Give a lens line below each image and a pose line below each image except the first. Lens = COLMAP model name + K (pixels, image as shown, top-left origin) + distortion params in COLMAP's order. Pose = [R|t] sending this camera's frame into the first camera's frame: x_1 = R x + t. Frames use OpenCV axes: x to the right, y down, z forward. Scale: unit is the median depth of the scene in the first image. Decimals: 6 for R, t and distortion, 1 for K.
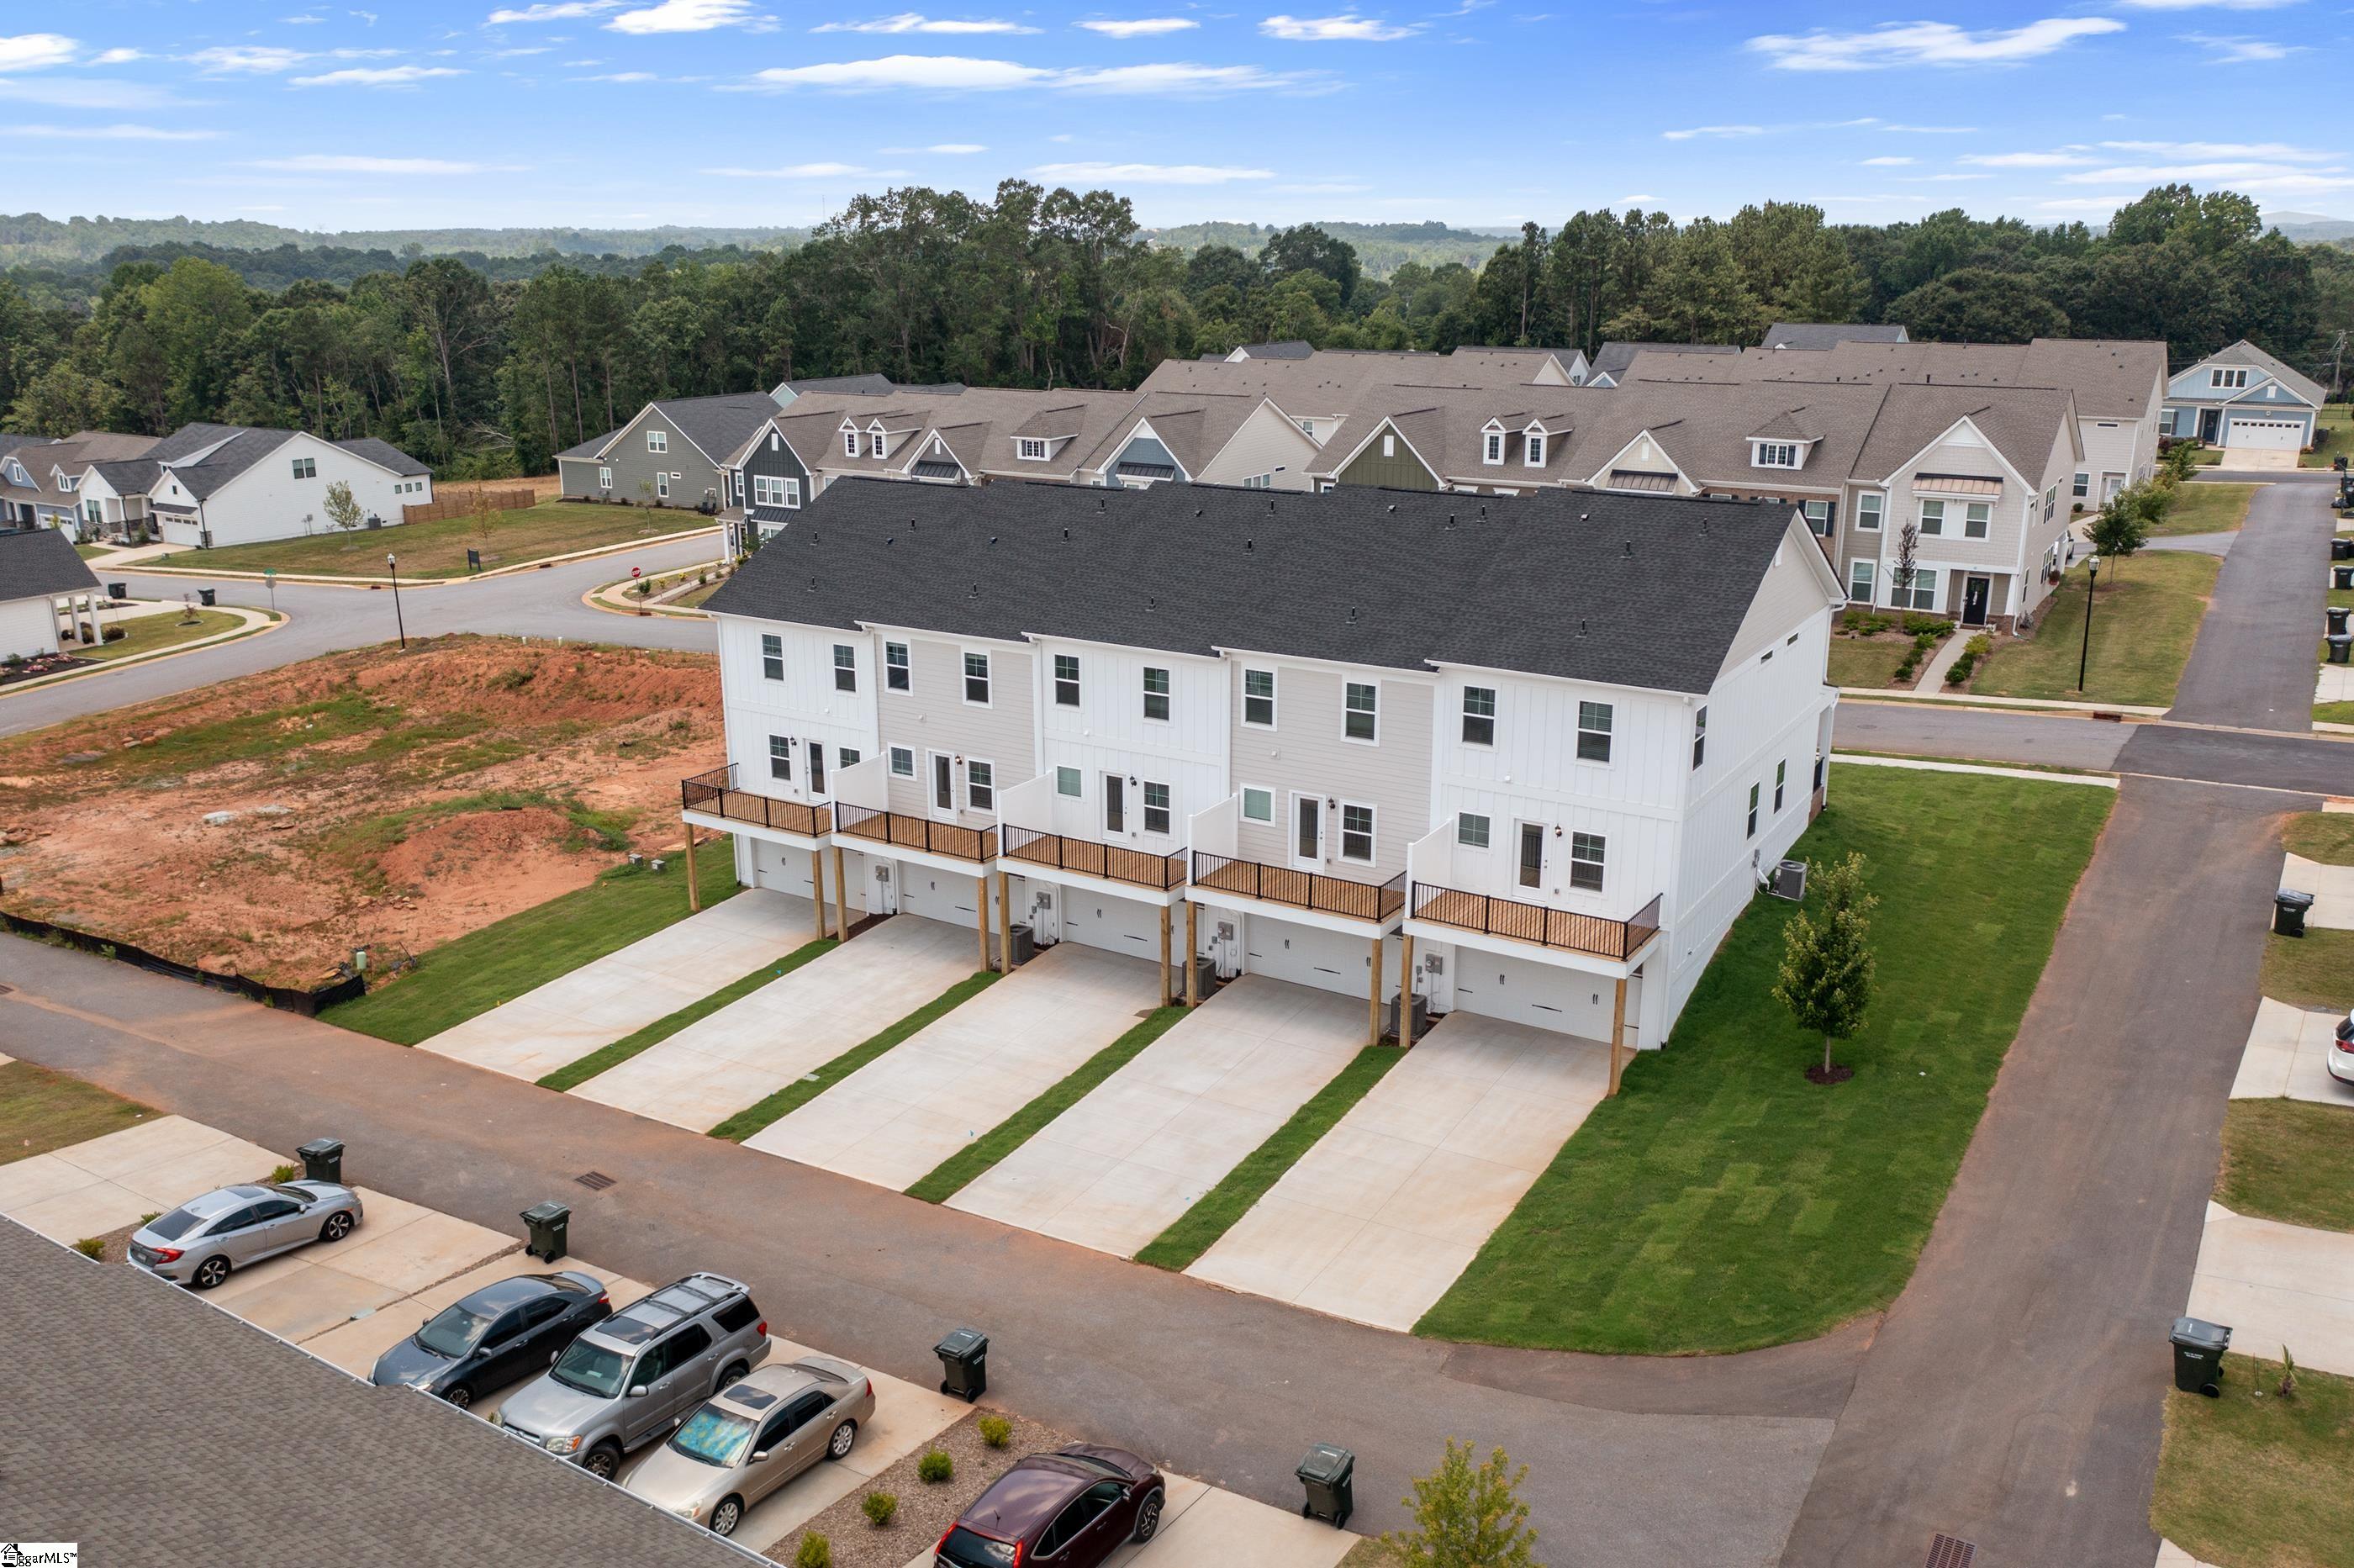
lens RADIAL K [[1846.6, 0, 1177.8], [0, 1846.6, 871.7], [0, 0, 1]] dist [-0.007943, 0.002769]
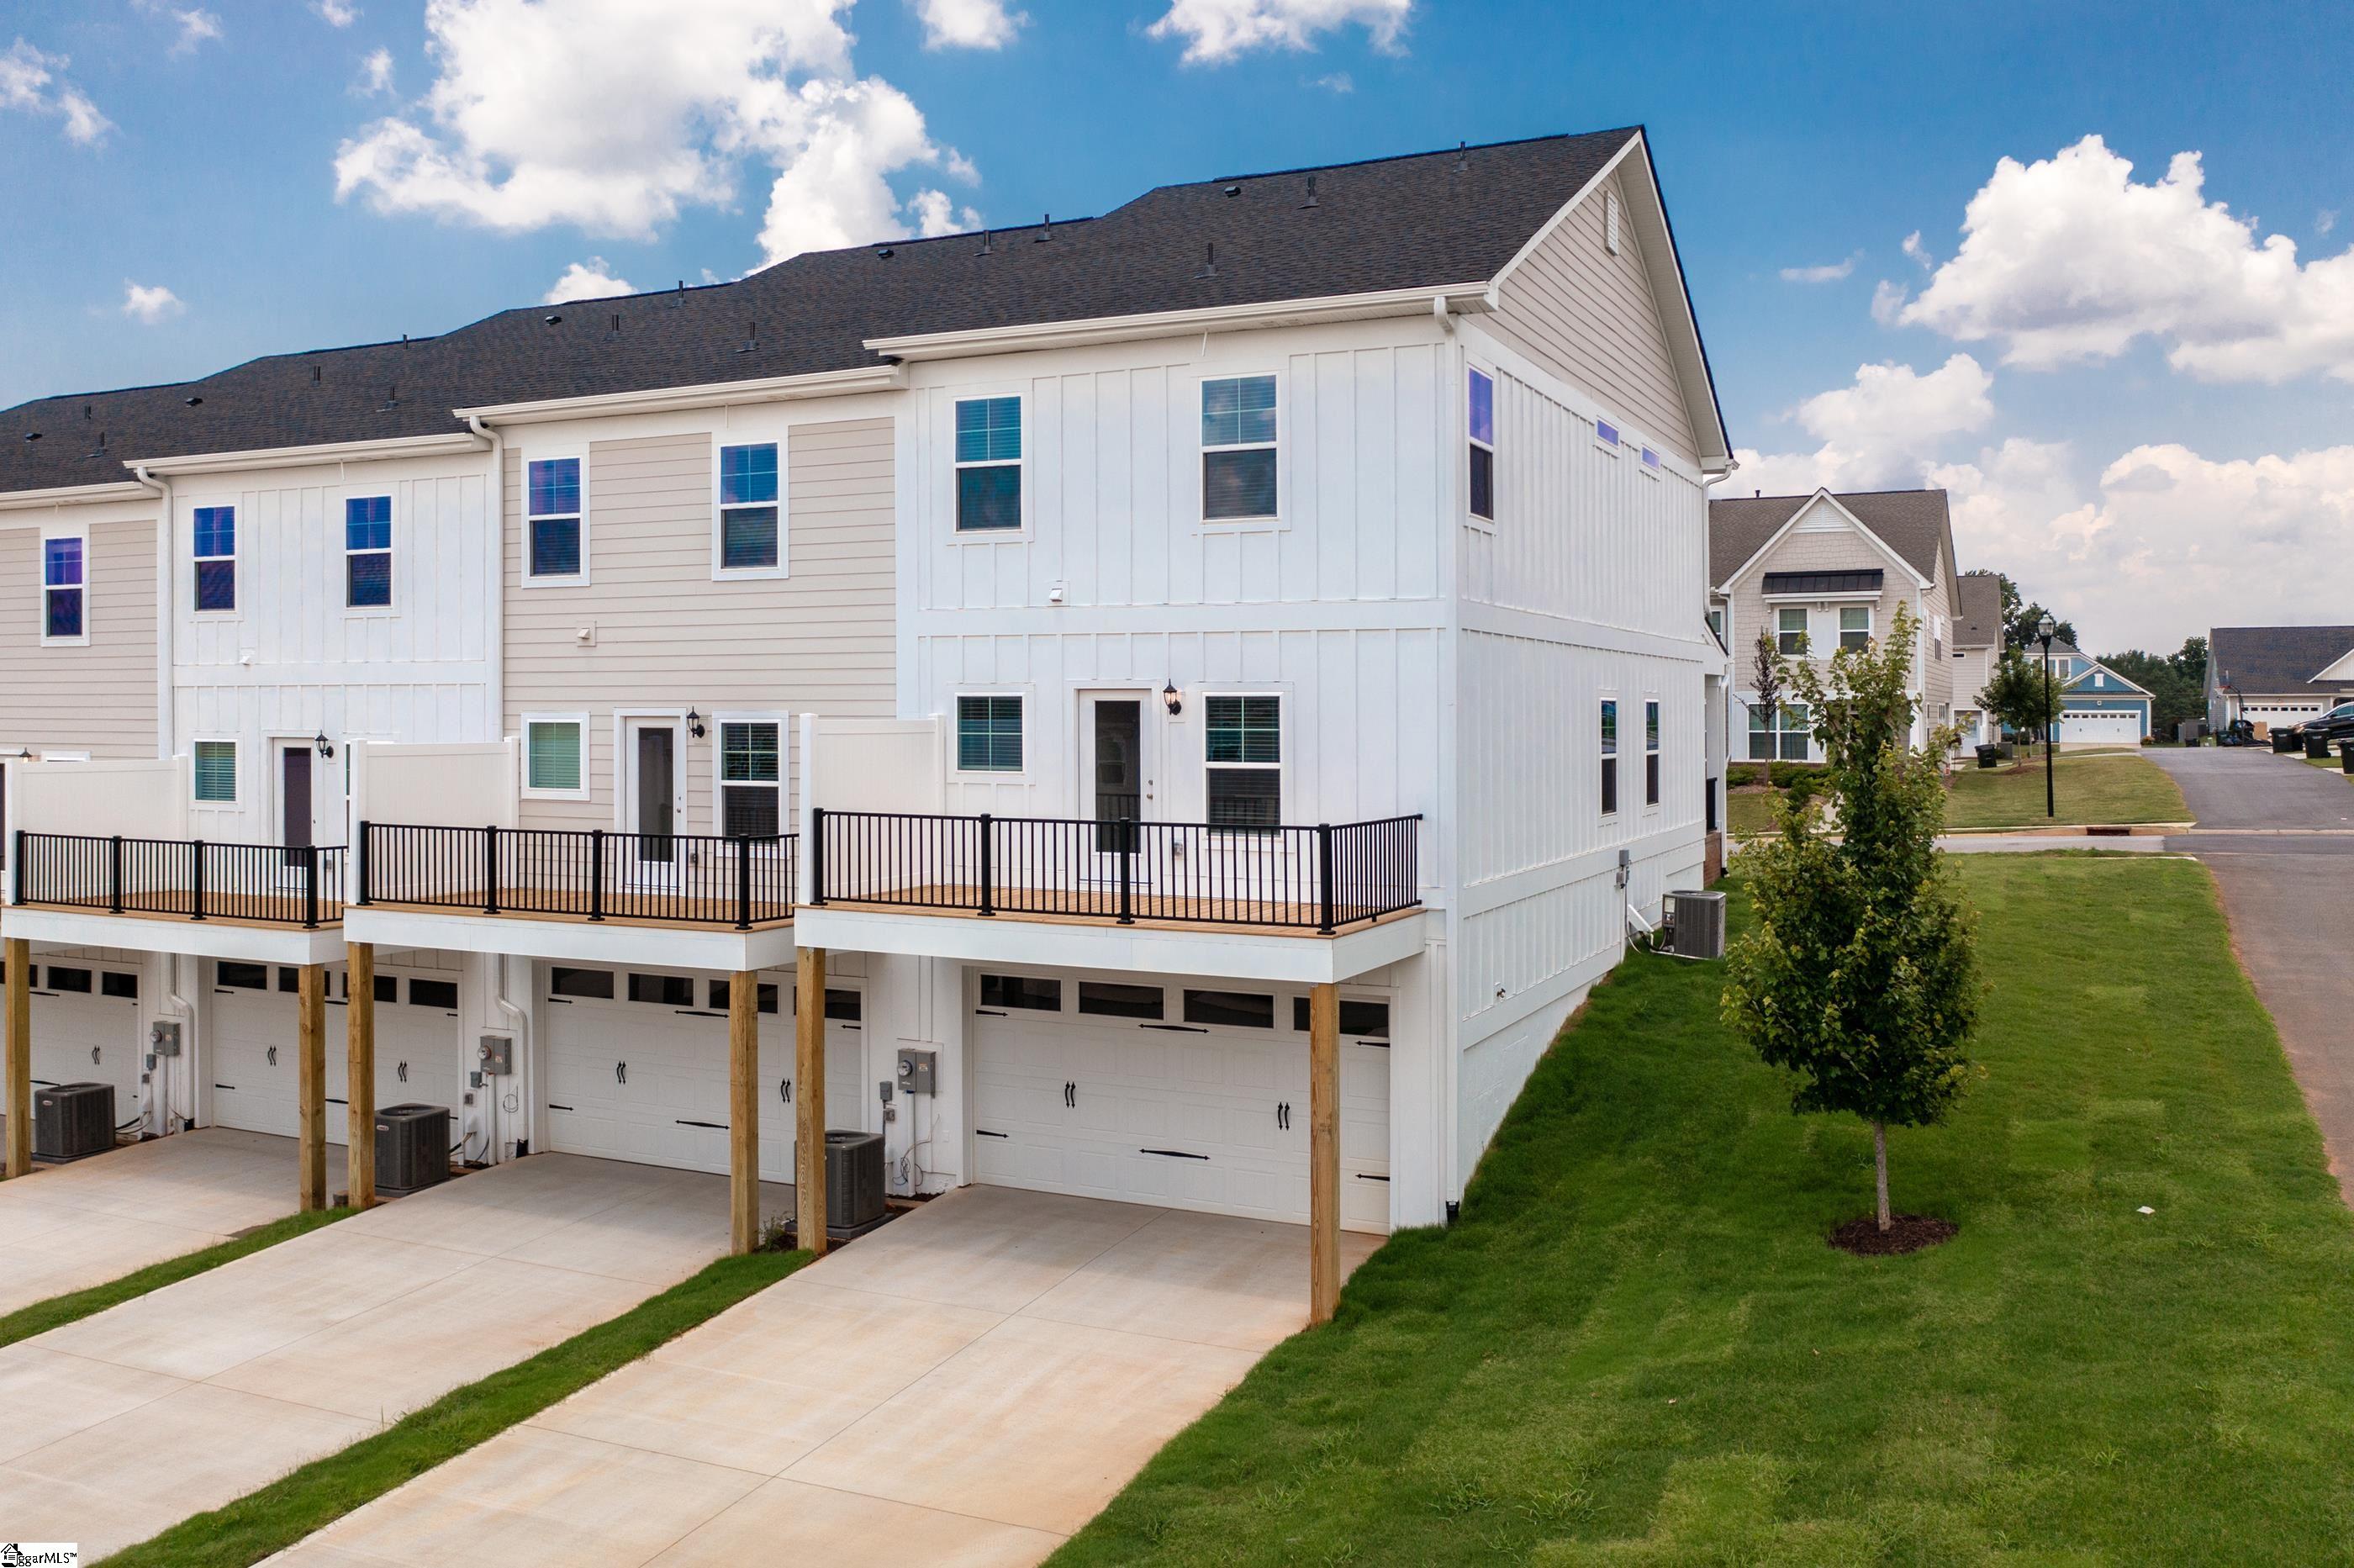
lens RADIAL K [[1903.3, 0, 1177.0], [0, 1903.3, 784.0], [0, 0, 1]] dist [-0.008897, -0.000934]
pose [[0.994259, 0.000152, 0.107004, 0.160861], [0.030420, 0.958338, -0.284014, 0.119980], [-0.102589, 0.285638, 0.952831, 0.592328]]
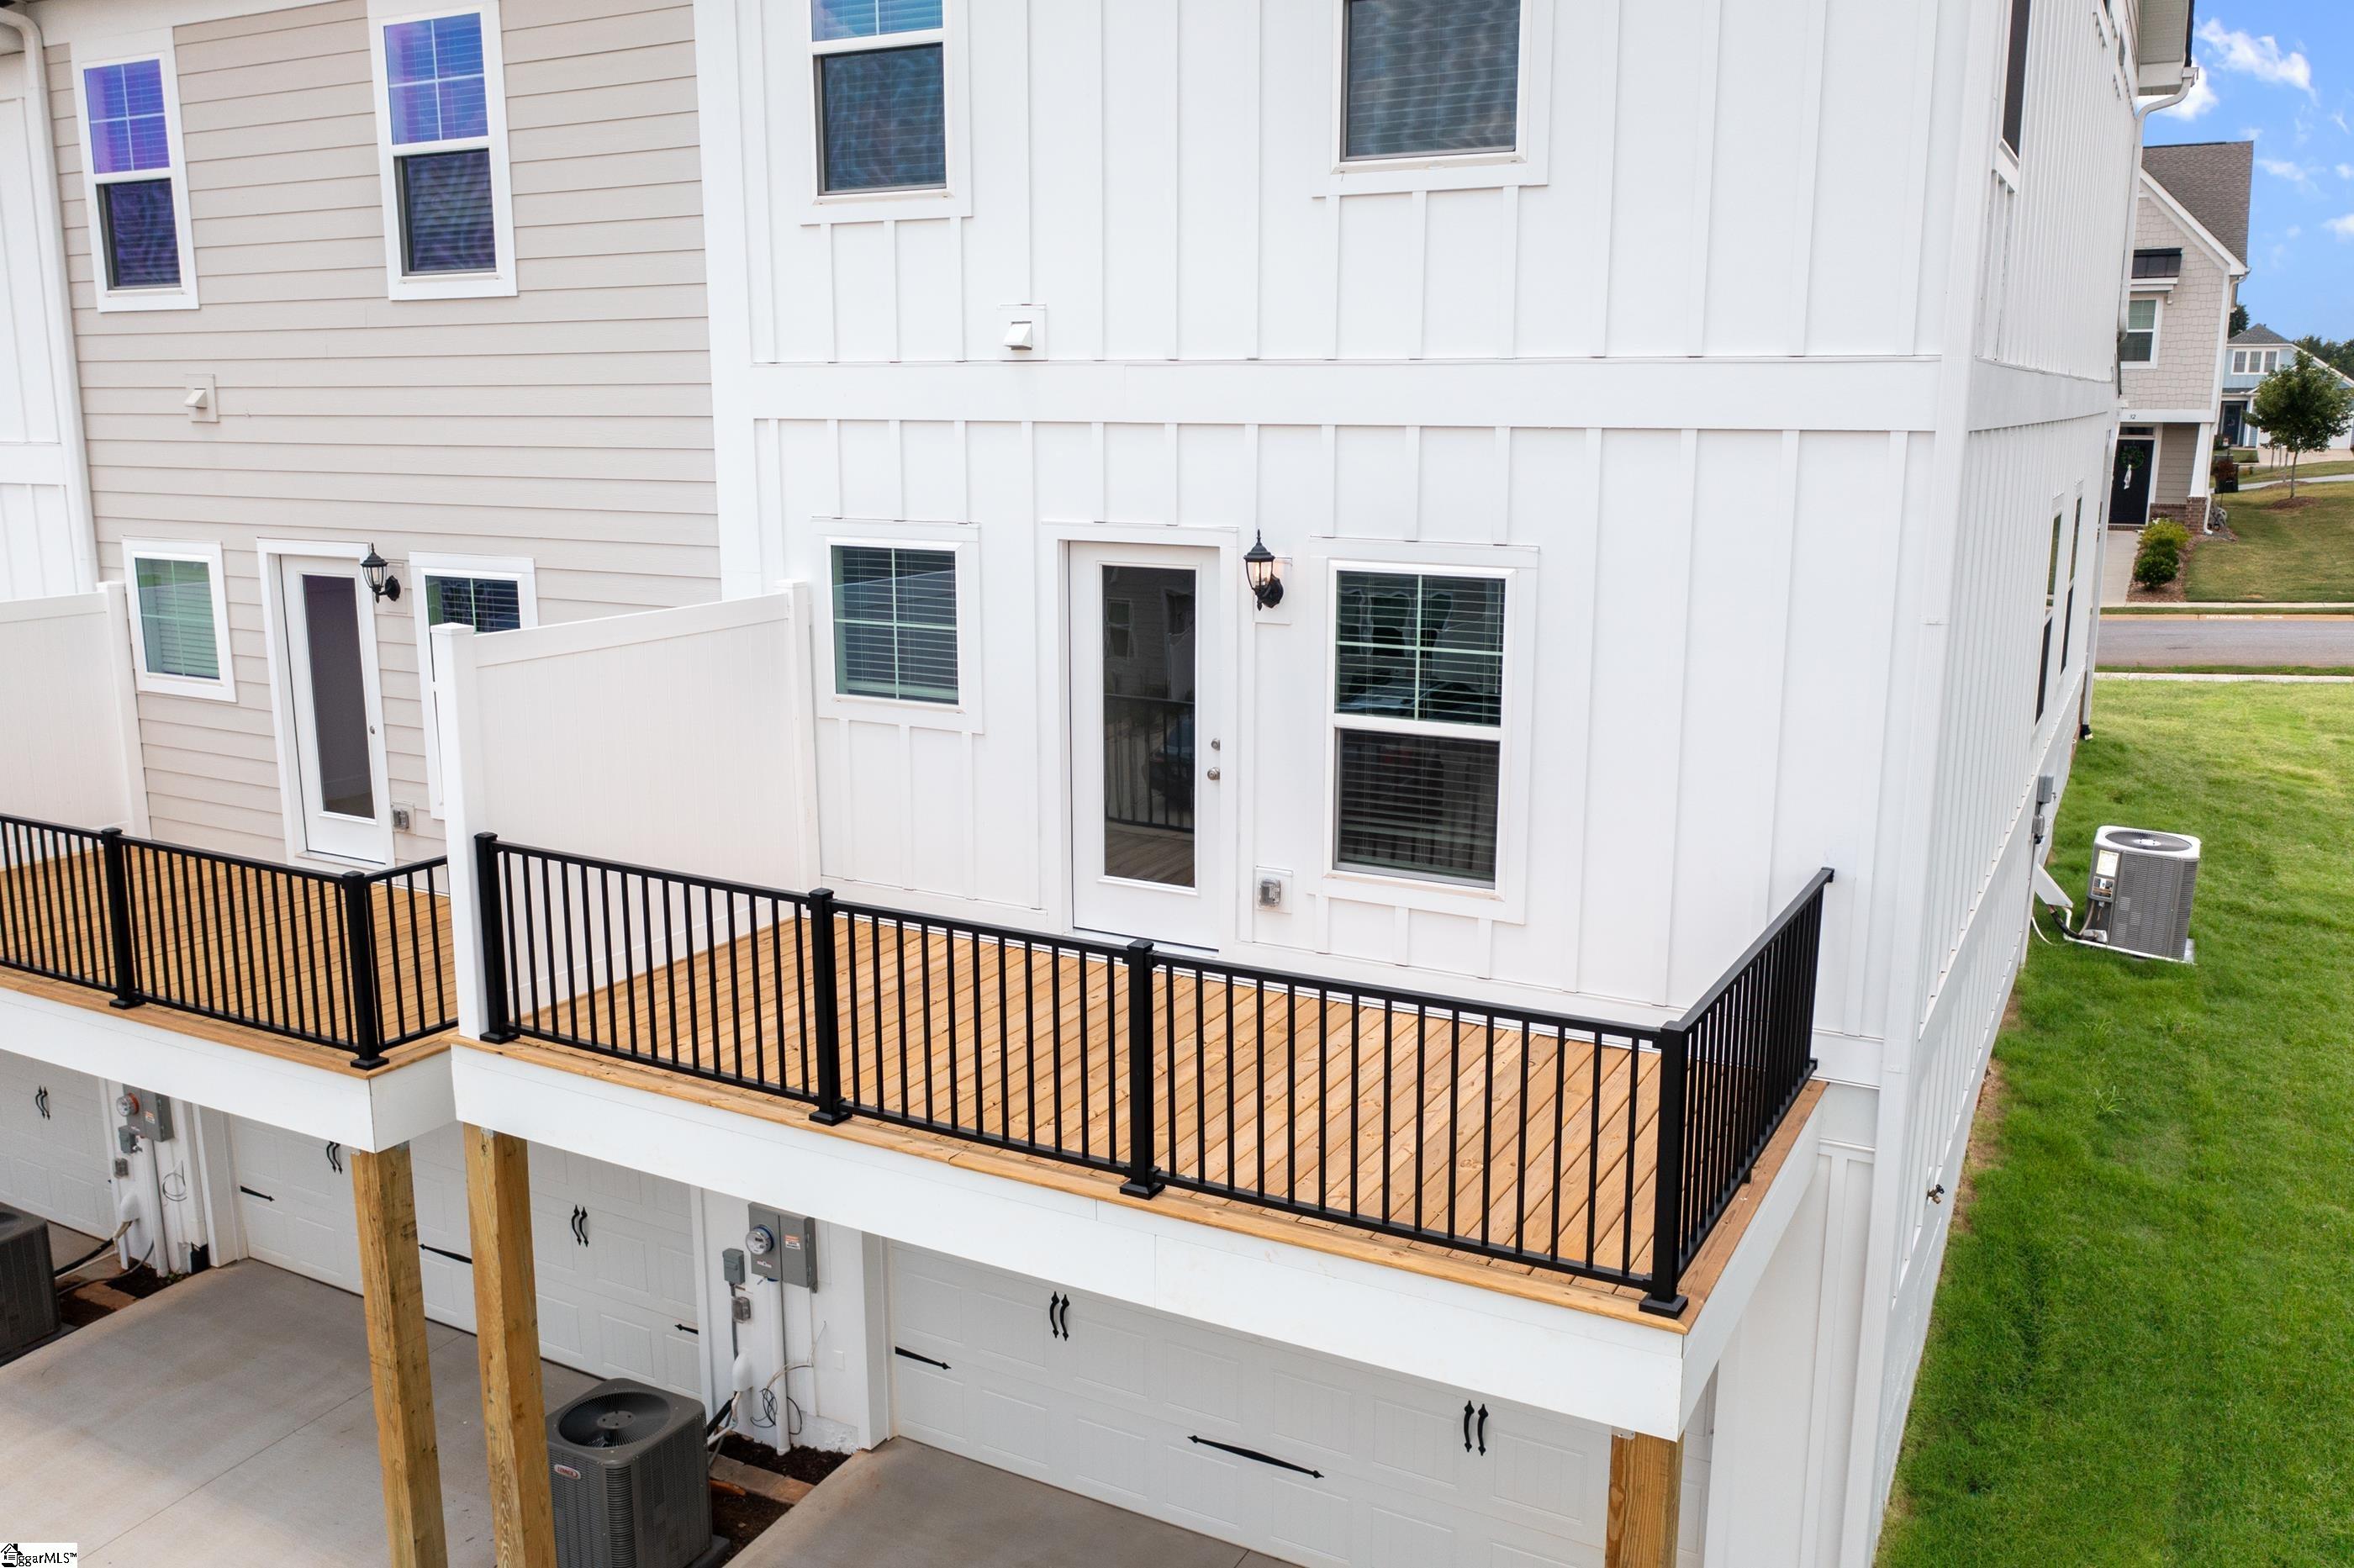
lens RADIAL K [[1850.5, 0, 1145.9], [0, 1850.5, 889.4], [0, 0, 1]] dist [-0.008429, -0.003701]
pose [[0.999027, -0.008554, 0.043266, 0.185198], [0.011406, 0.997748, -0.066102, 0.023707], [-0.042603, 0.066531, 0.996874, 0.809765]]
